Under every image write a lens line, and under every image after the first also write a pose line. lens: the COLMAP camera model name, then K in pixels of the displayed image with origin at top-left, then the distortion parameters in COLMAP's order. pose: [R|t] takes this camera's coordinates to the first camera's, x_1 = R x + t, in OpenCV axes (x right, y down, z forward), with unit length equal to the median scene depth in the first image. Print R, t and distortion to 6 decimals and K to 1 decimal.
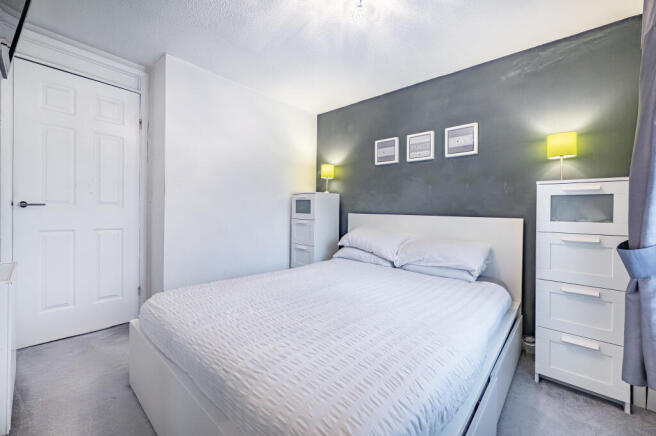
lens RADIAL K [[266.8, 0, 329.2], [0, 266.8, 209.4], [0, 0, 1]] dist [-0.000007, 0.000019]
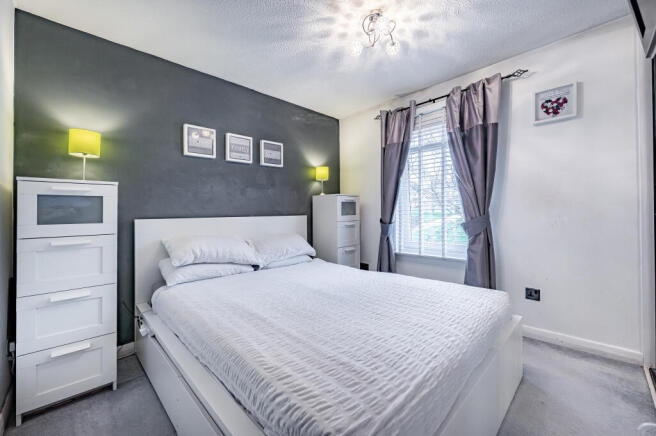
lens RADIAL K [[266.8, 0, 329.2], [0, 266.8, 209.4], [0, 0, 1]] dist [-0.000007, 0.000019]
pose [[0.062422, -0.011784, 0.997980, -0.692600], [0.011078, 0.999877, 0.011114, -0.014328], [-0.997988, 0.010362, 0.062545, 0.646850]]
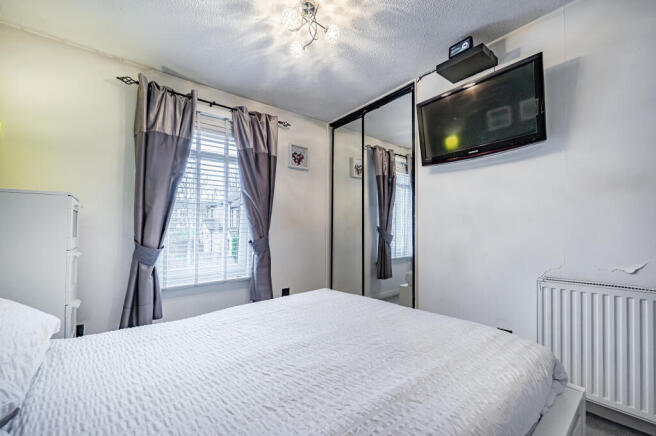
lens RADIAL K [[258.8, 0, 324.3], [0, 258.8, 227.0], [0, 0, 1]] dist [0.000172, -0.000031]
pose [[-0.984089, -0.015648, 0.176988, -0.115698], [-0.016762, 0.999848, -0.004805, -0.003318], [-0.176886, -0.007695, -0.984201, 1.147387]]
